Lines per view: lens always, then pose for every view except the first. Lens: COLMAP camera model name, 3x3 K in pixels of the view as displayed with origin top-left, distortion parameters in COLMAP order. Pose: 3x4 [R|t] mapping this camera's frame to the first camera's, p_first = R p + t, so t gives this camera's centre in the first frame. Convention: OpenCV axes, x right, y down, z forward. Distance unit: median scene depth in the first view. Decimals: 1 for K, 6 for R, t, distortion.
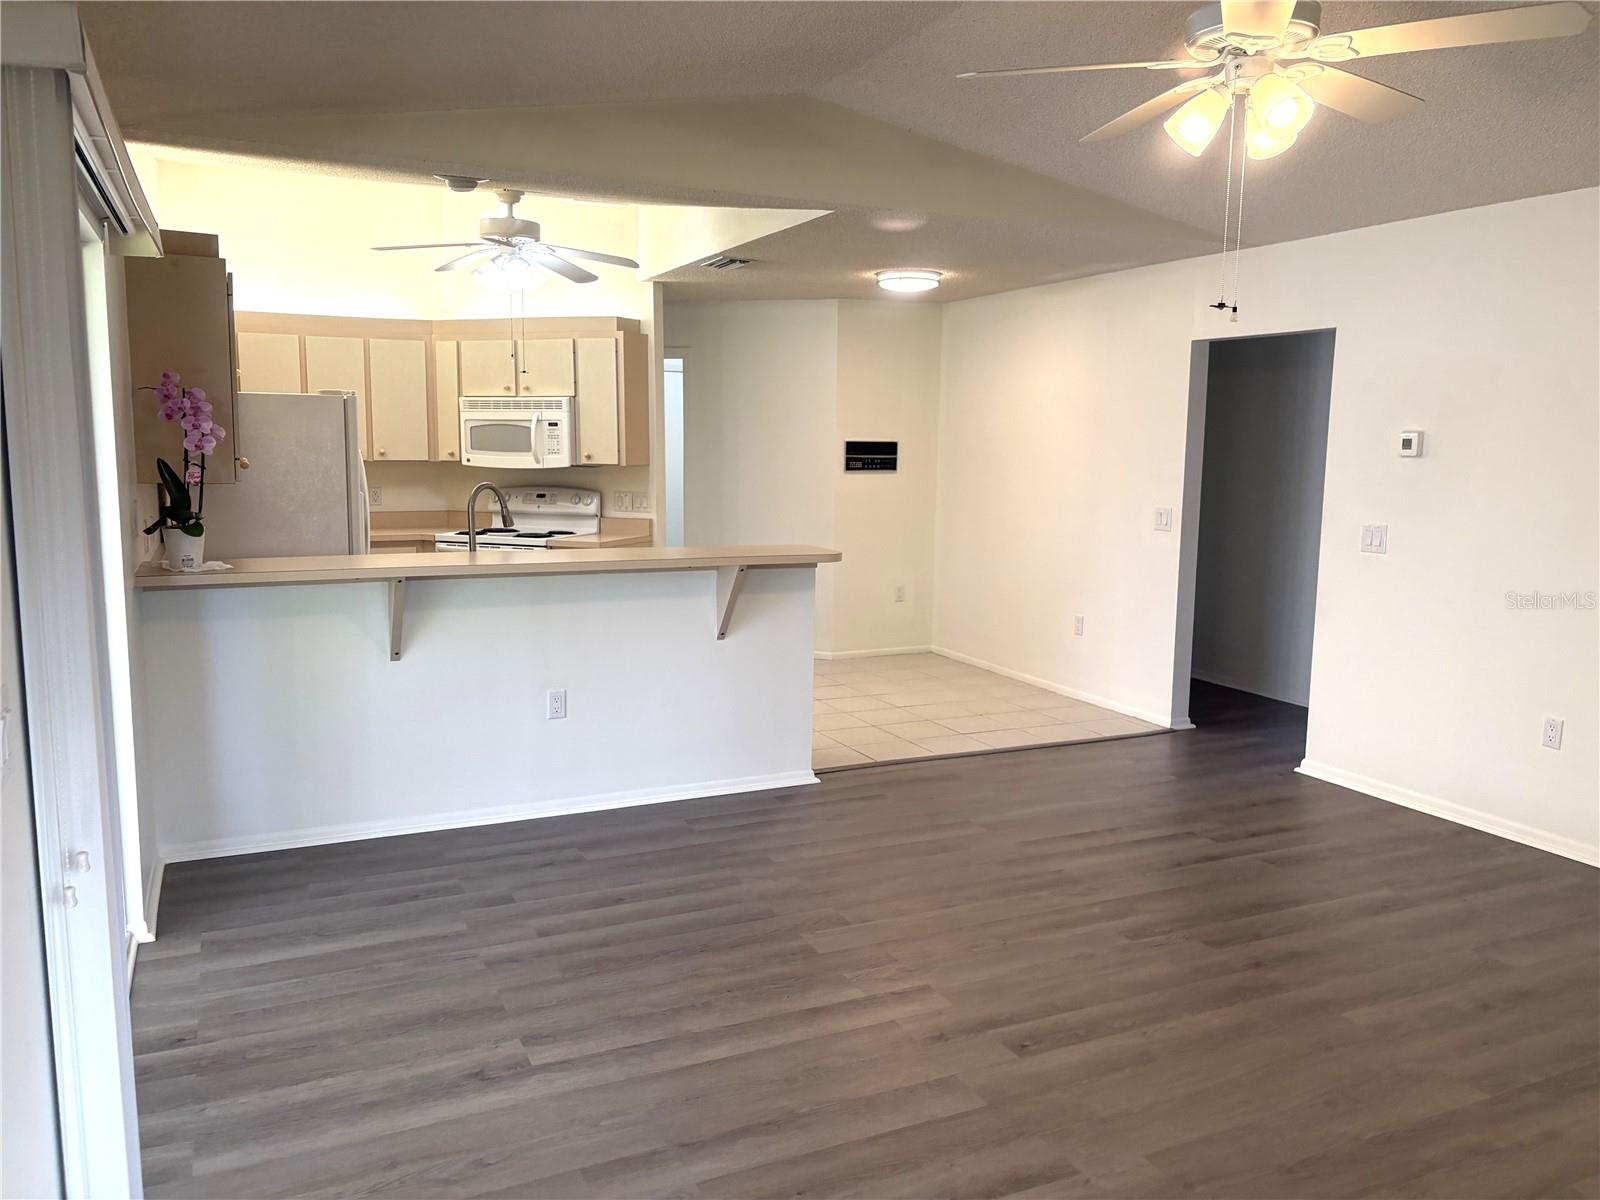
lens RADIAL K [[1230.4, 0, 853.8], [0, 1230.4, 568.1], [0, 0, 1]] dist [0.043089, -0.043265]
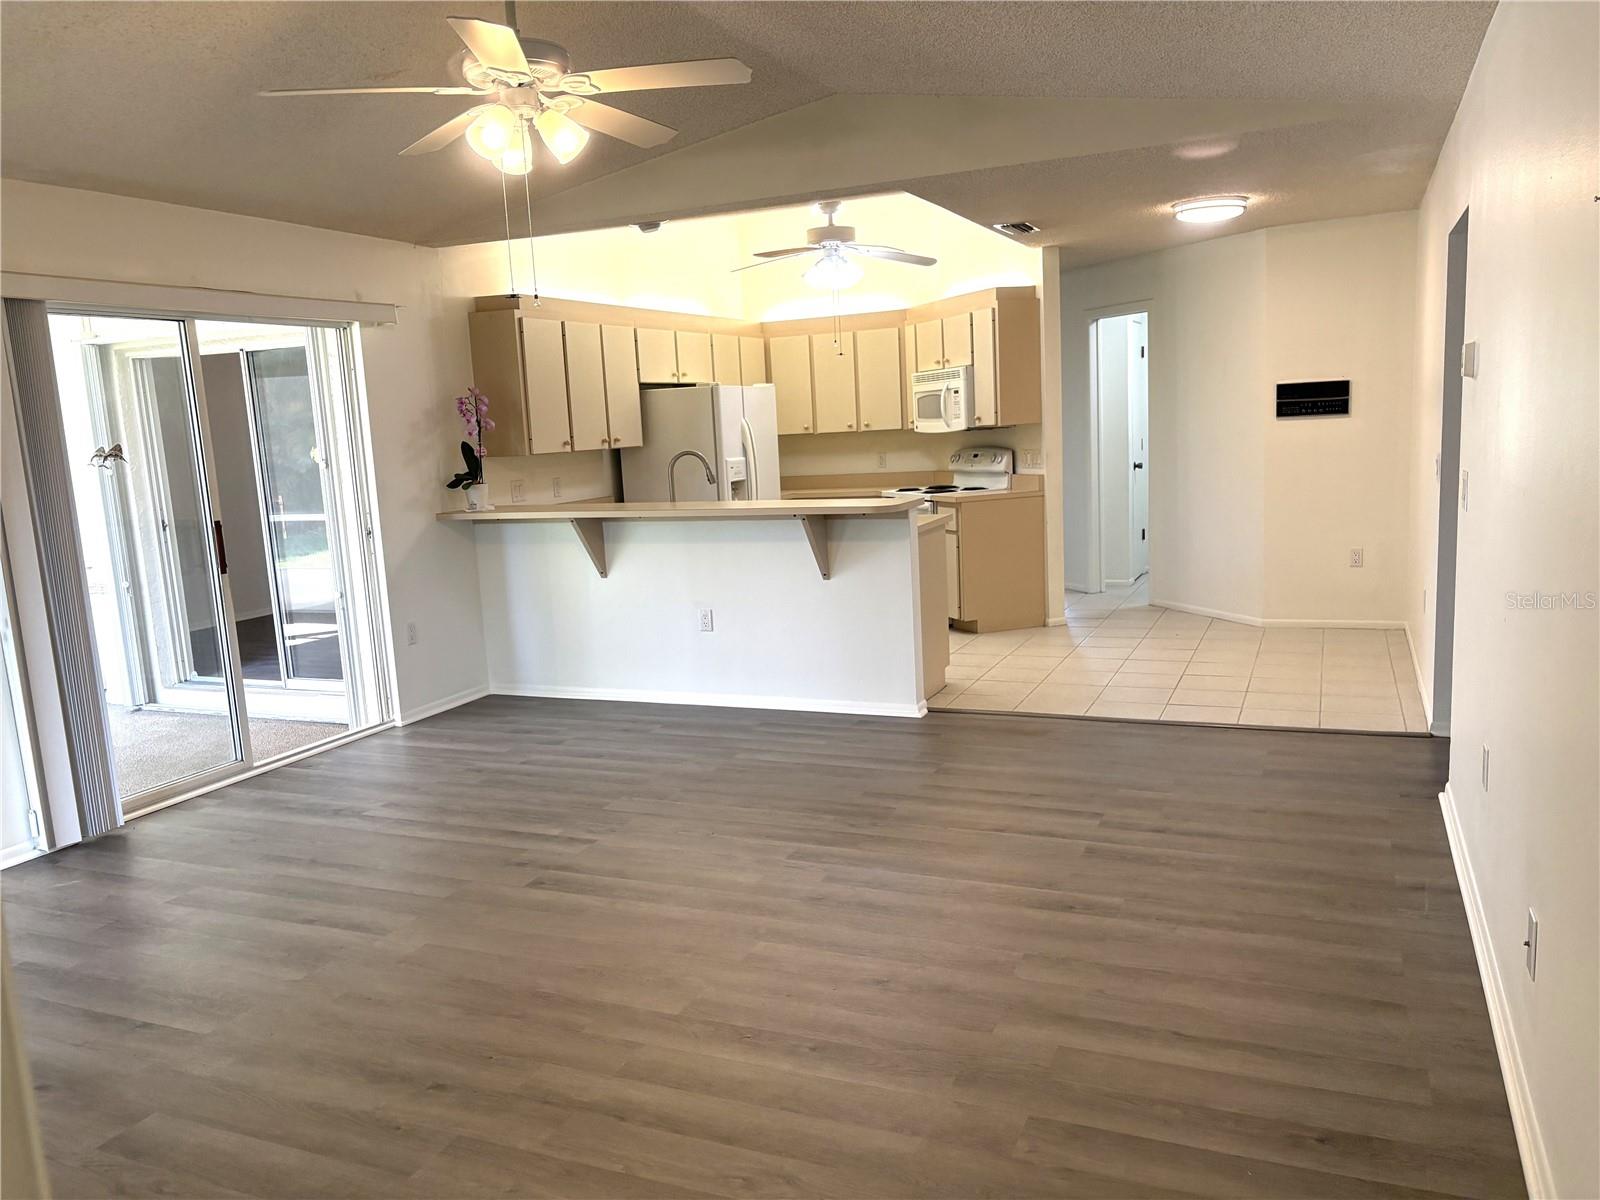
lens RADIAL K [[1230.4, 0, 791.2], [0, 1230.4, 602.5], [0, 0, 1]] dist [0.043089, -0.043265]
pose [[0.637403, 0.065492, -0.767742, 0.867085], [-0.019594, 0.997437, 0.068819, 0.000856], [0.770281, -0.028822, 0.637052, 0.265002]]
